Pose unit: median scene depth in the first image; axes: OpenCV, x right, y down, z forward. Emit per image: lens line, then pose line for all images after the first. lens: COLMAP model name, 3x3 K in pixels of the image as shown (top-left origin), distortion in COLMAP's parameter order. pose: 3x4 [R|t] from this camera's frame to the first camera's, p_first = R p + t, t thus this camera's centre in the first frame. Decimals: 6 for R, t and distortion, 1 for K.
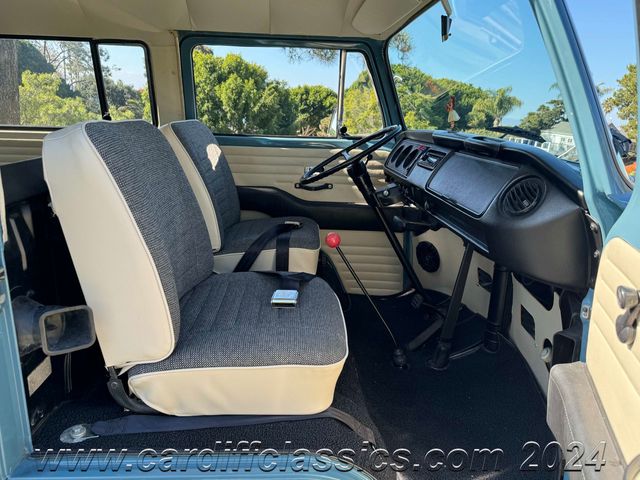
lens RADIAL K [[467.2, 0, 318.2], [0, 467.2, 257.5], [0, 0, 1]] dist [0.065728, -0.091481]
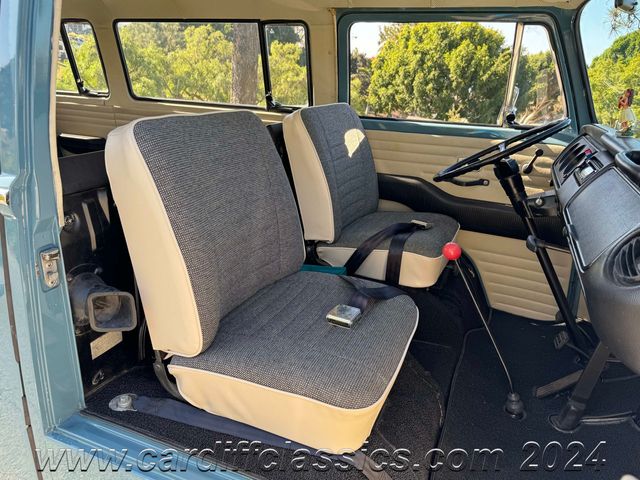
lens RADIAL K [[467.2, 0, 318.2], [0, 467.2, 257.5], [0, 0, 1]] dist [0.065728, -0.091481]
pose [[0.901451, 0.165239, -0.400102, 0.126293], [-0.140932, 0.985951, 0.089662, -0.054493], [0.409297, -0.024439, 0.912074, 0.085806]]
